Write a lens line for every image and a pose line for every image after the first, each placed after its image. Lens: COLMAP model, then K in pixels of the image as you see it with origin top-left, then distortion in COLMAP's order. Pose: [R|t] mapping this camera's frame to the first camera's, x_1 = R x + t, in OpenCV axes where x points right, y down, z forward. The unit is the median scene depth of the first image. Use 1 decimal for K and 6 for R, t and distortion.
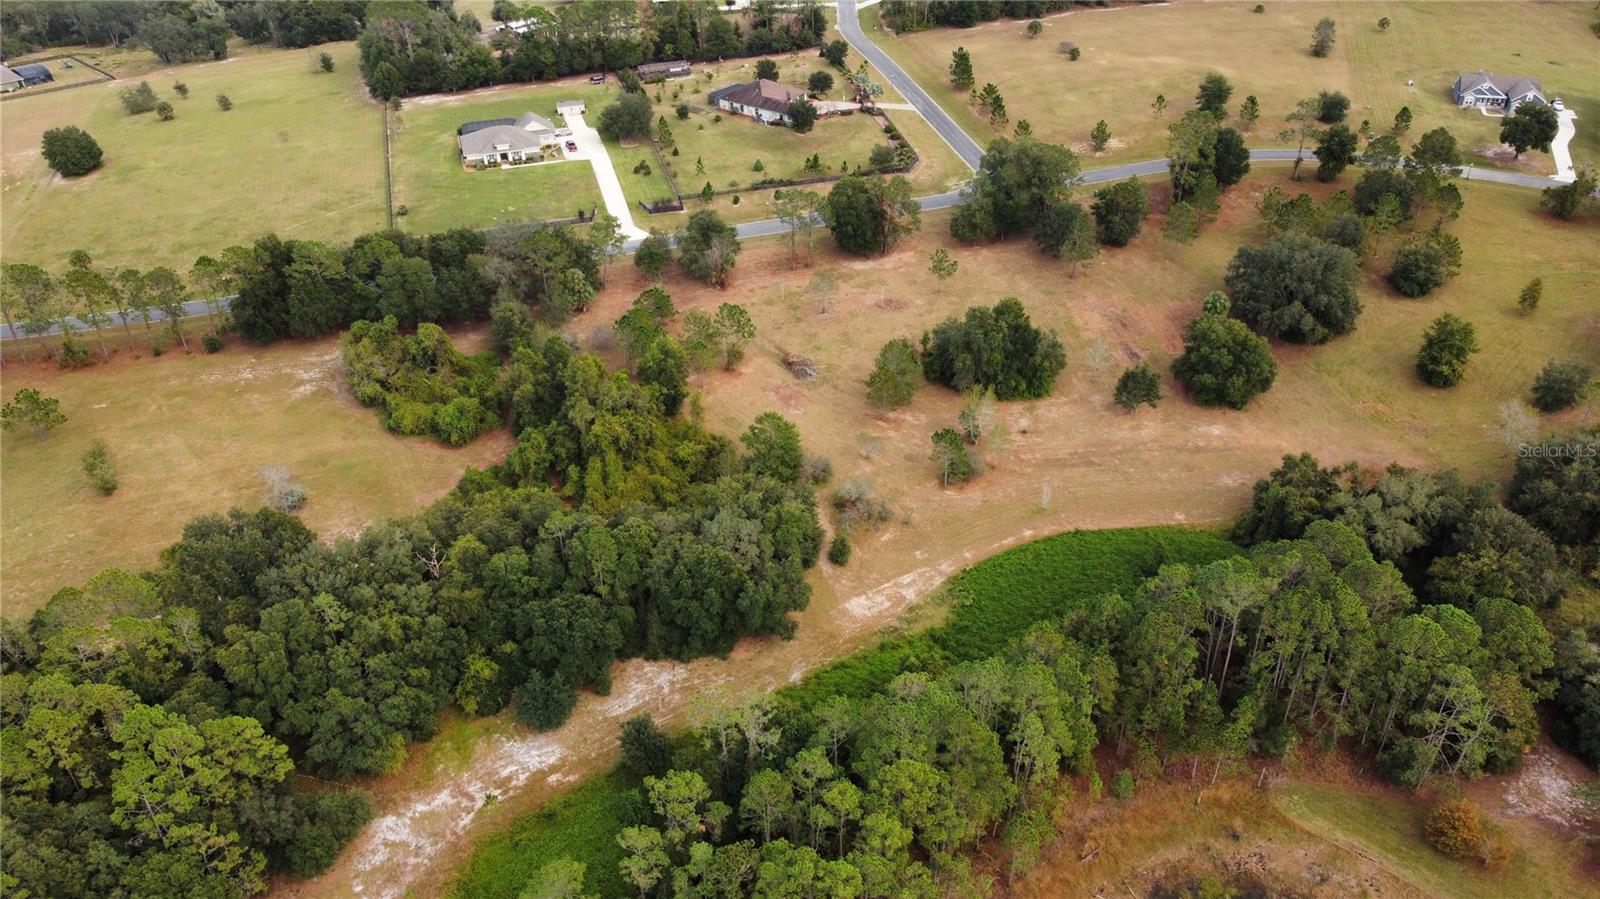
lens RADIAL K [[1207.4, 0, 800.5], [0, 1207.4, 451.9], [0, 0, 1]] dist [-0.002984, 0.000652]
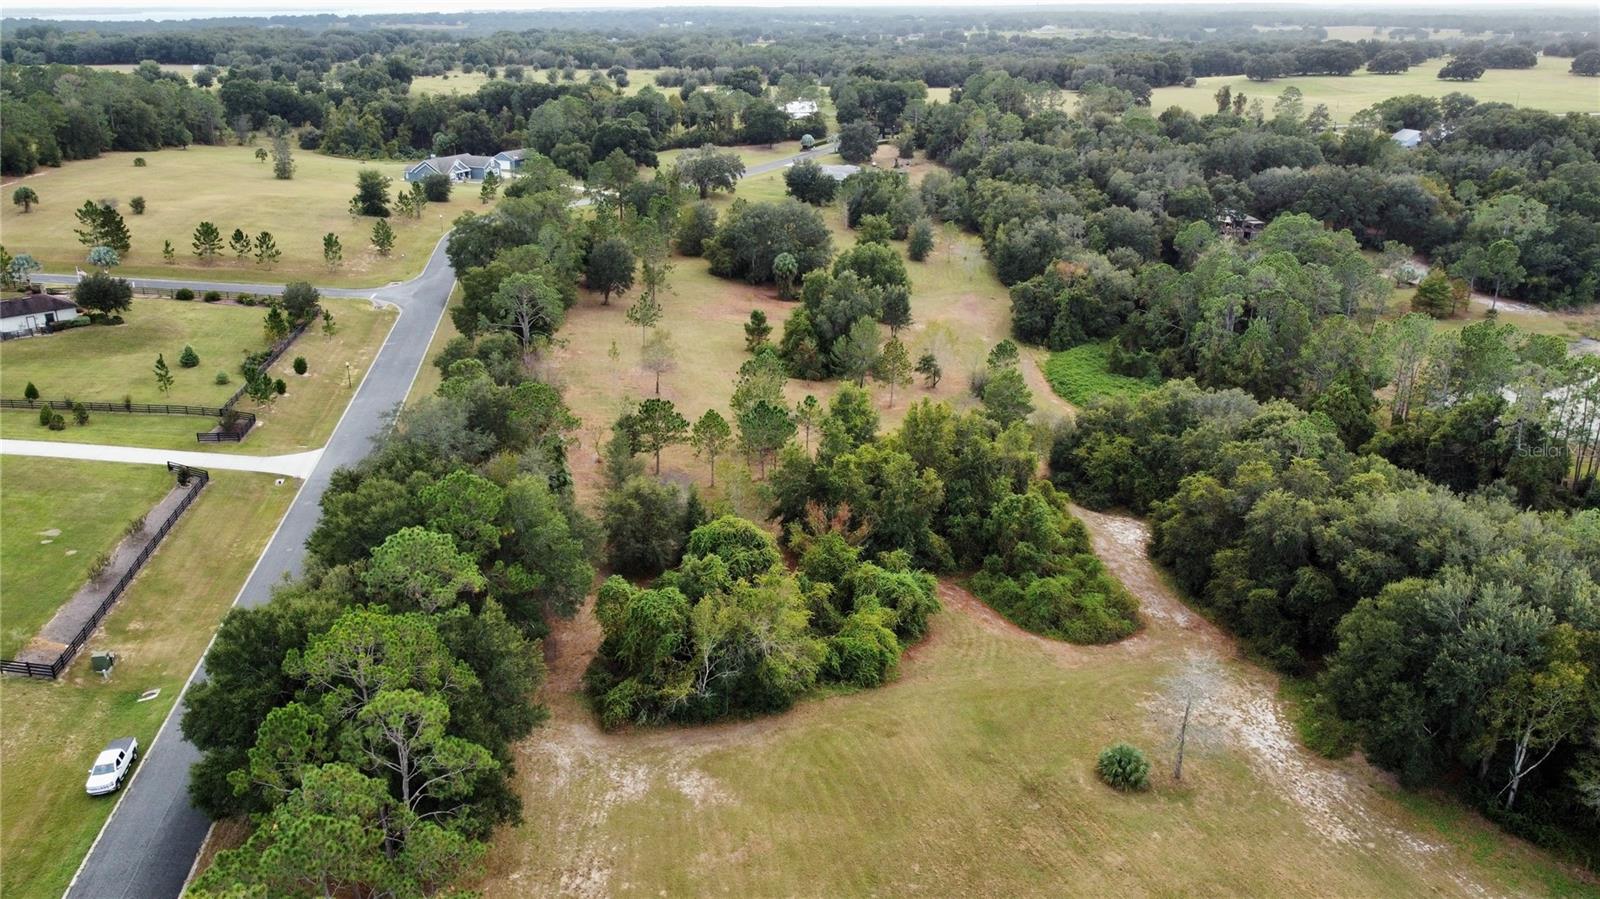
lens RADIAL K [[1207.4, 0, 806.8], [0, 1207.4, 450.7], [0, 0, 1]] dist [-0.002984, 0.000652]
pose [[0.116689, -0.323409, 0.939037, -0.542426], [0.538599, 0.814995, 0.213760, -0.152780], [-0.834443, 0.480821, 0.269289, 0.568873]]
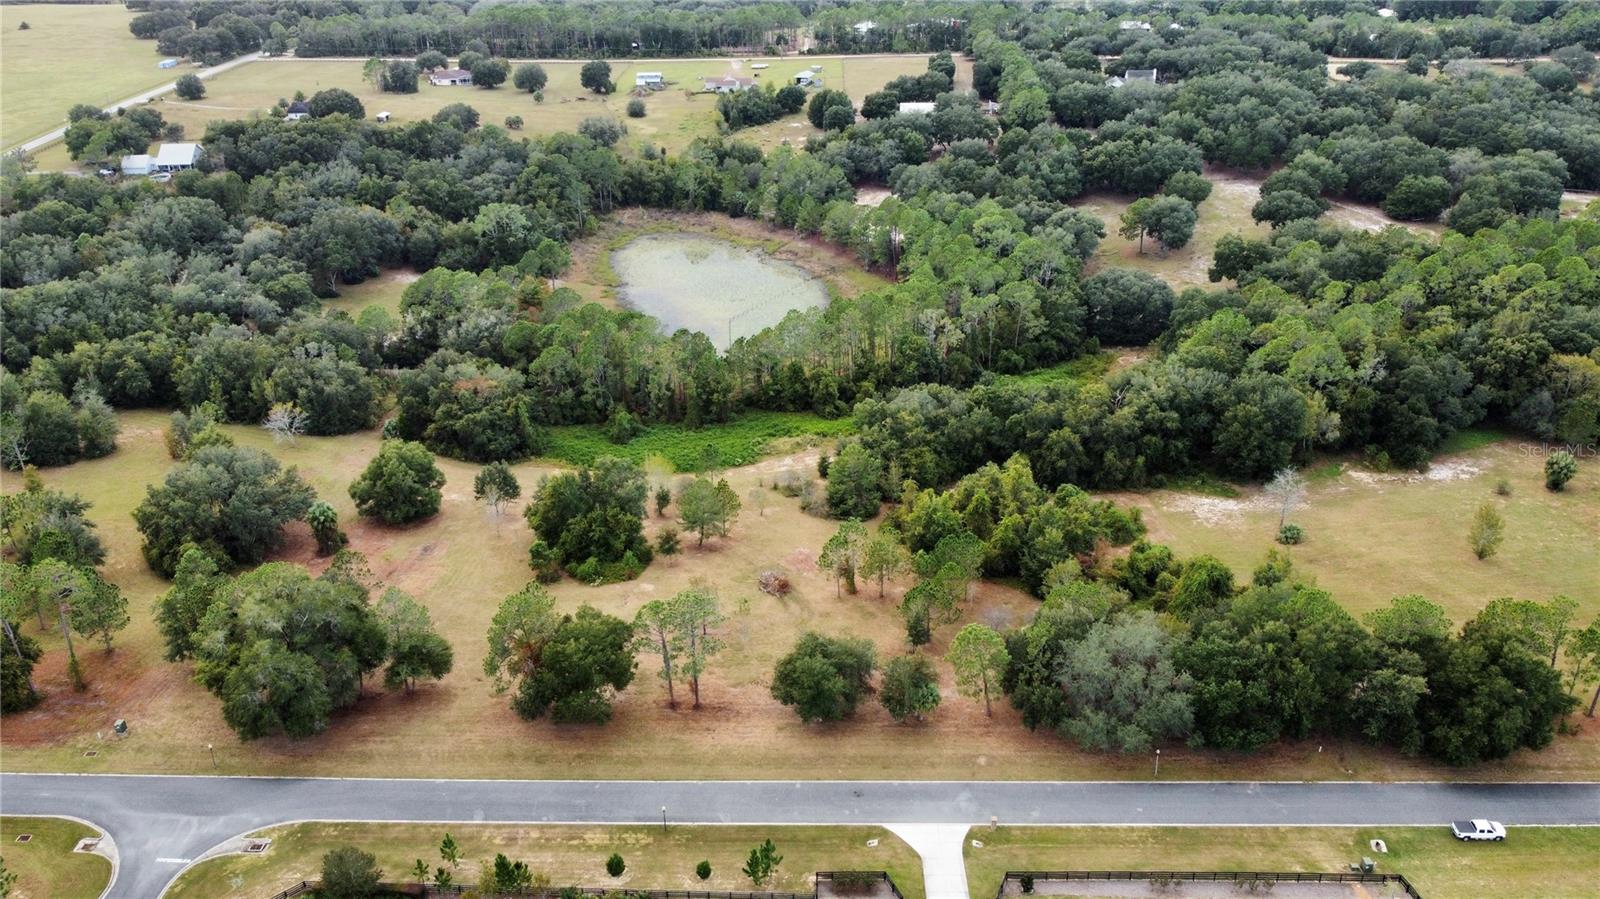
lens RADIAL K [[1207.4, 0, 804.0], [0, 1207.4, 445.9], [0, 0, 1]] dist [-0.002984, 0.000652]
pose [[-0.953893, -0.092857, 0.285422, -0.191436], [0.197050, 0.523568, 0.828883, -0.618962], [-0.226405, 0.846908, -0.481131, 0.972153]]
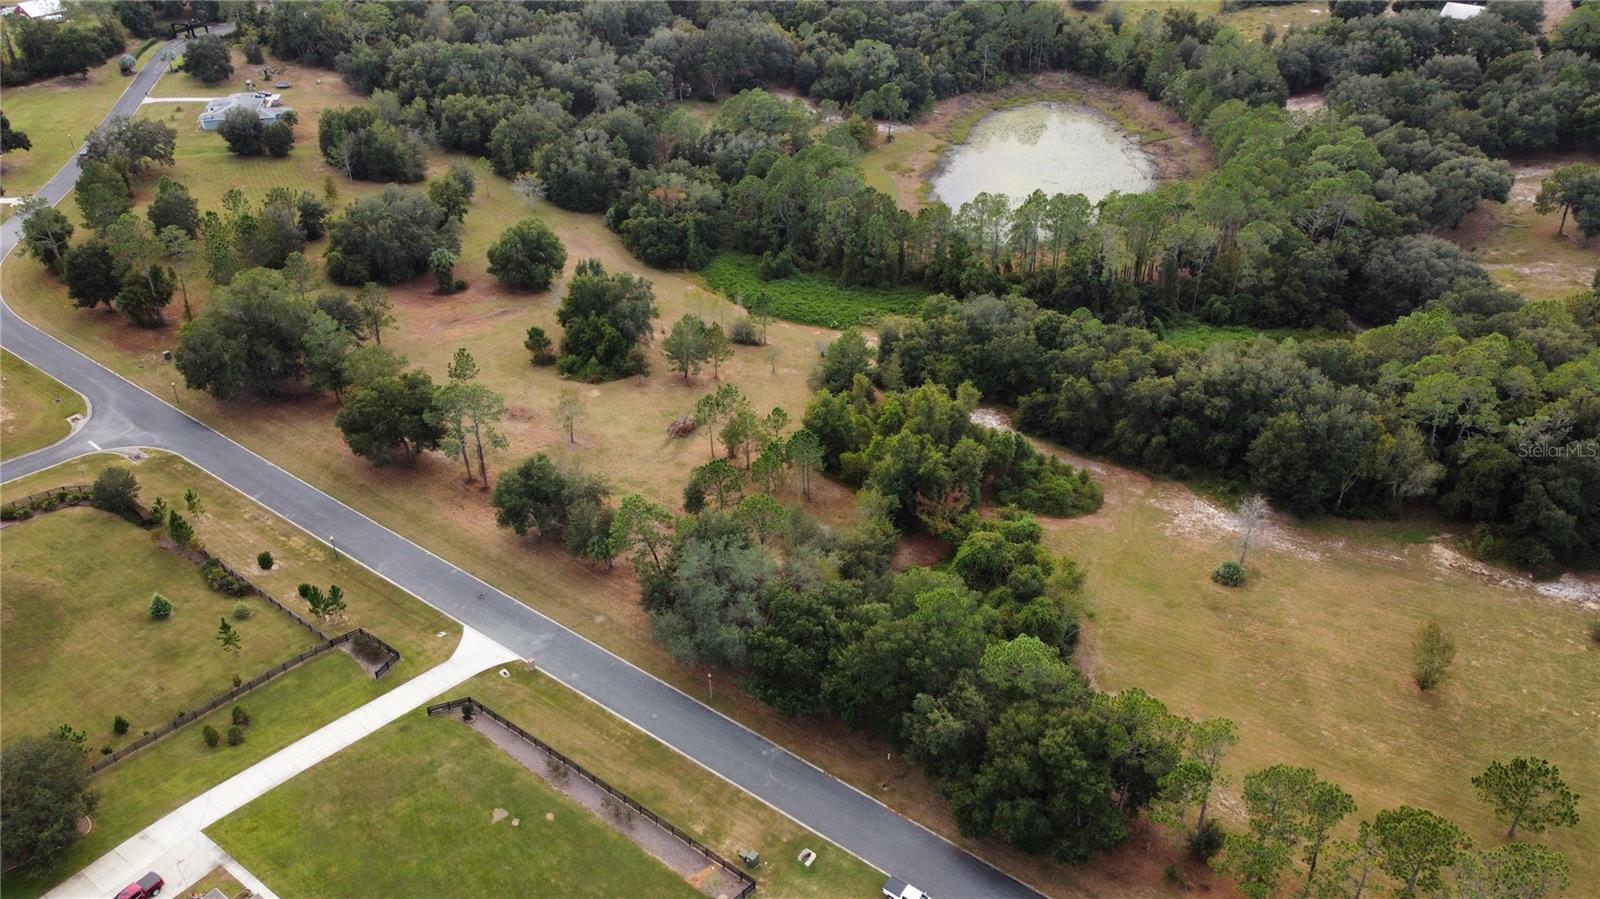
lens RADIAL K [[1207.4, 0, 805.3], [0, 1207.4, 444.9], [0, 0, 1]] dist [-0.002984, 0.000652]
pose [[-0.602868, -0.397577, 0.691724, -0.507212], [0.454282, 0.541674, 0.707261, -0.488358], [-0.655880, 0.740622, -0.145946, 0.790197]]
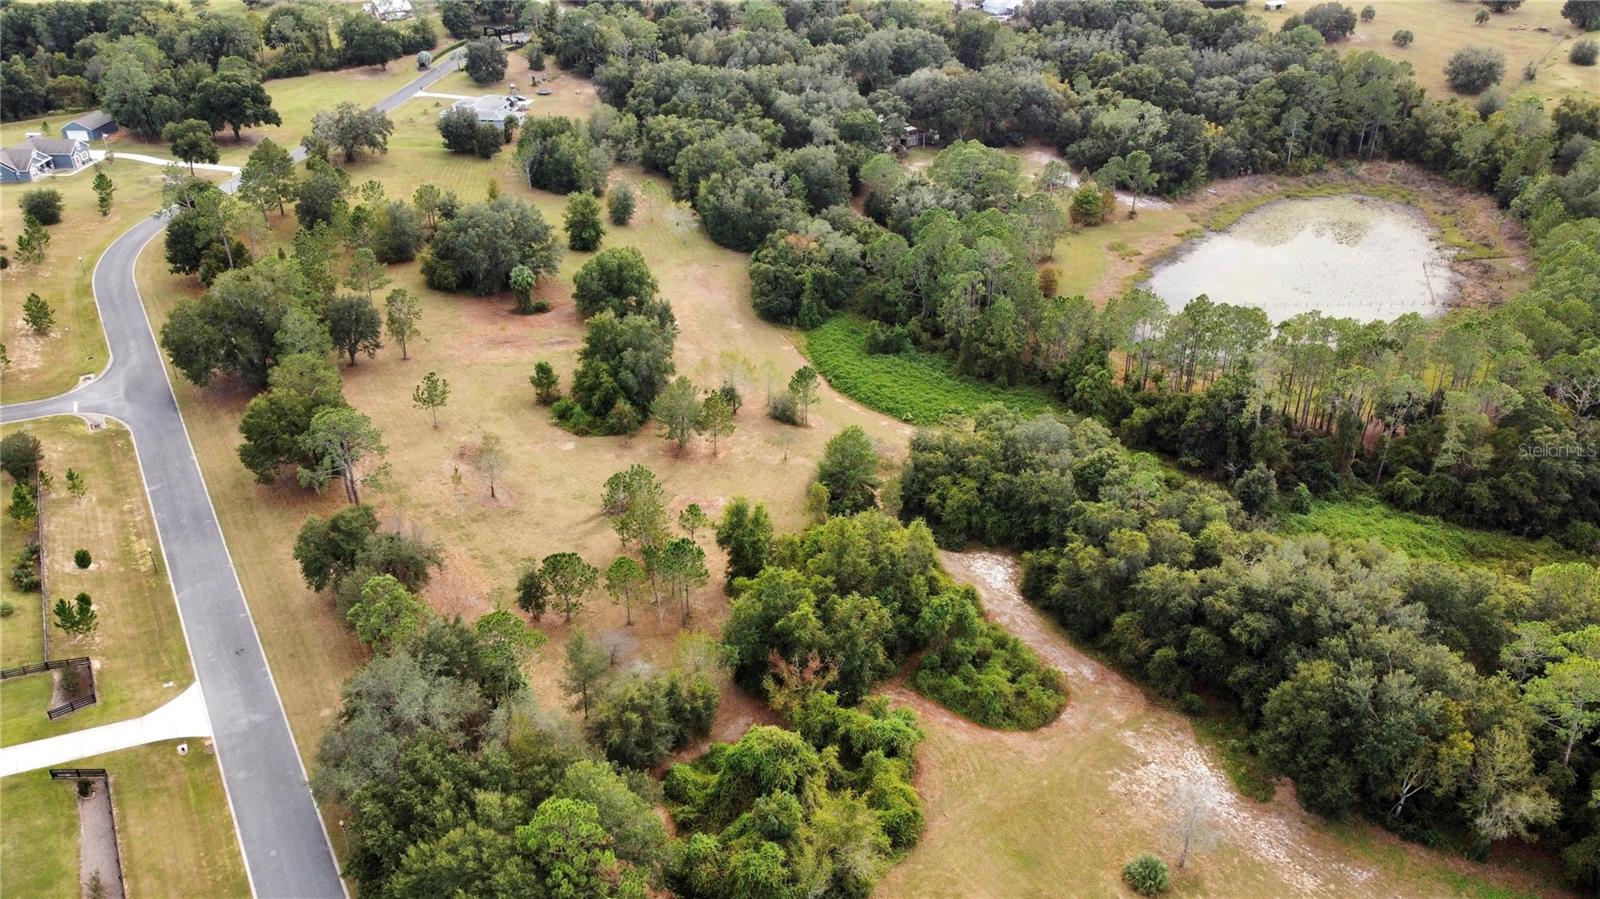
lens RADIAL K [[1207.4, 0, 803.3], [0, 1207.4, 447.6], [0, 0, 1]] dist [-0.002984, 0.000652]
pose [[-0.260475, -0.454116, 0.852016, -0.500051], [0.541008, 0.662266, 0.518376, -0.321261], [-0.799665, 0.595971, 0.073177, 0.603146]]
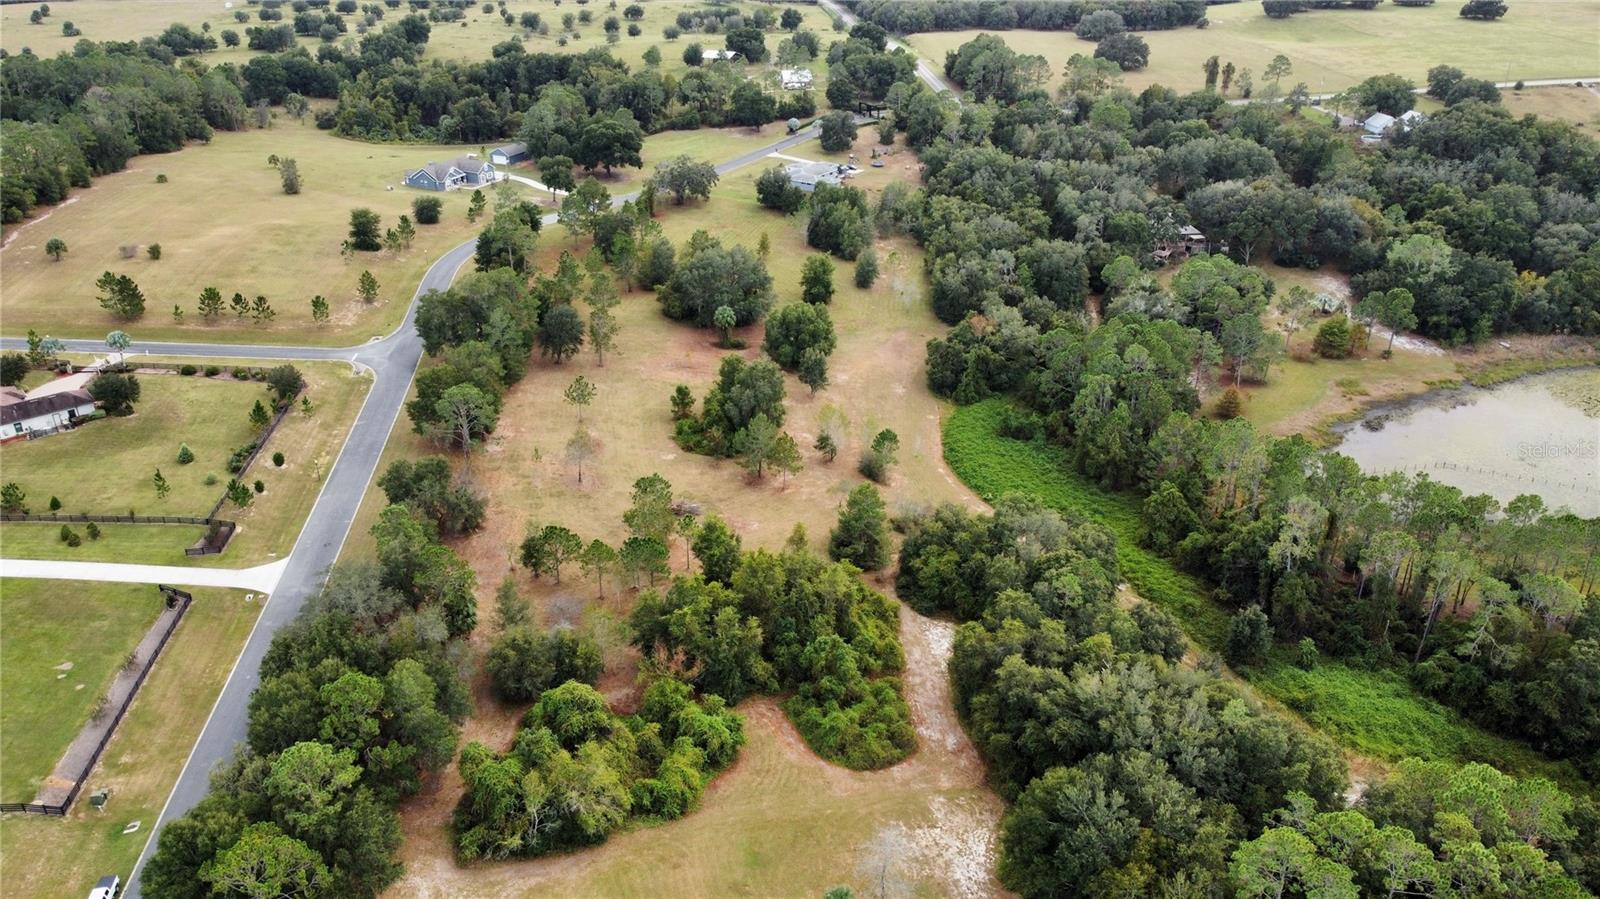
lens RADIAL K [[1207.4, 0, 808.2], [0, 1207.4, 444.4], [0, 0, 1]] dist [-0.002984, 0.000652]
pose [[0.160901, -0.411982, 0.896873, -0.578726], [0.538784, 0.798032, 0.269920, -0.222414], [-0.826936, 0.439790, 0.350373, 0.414341]]
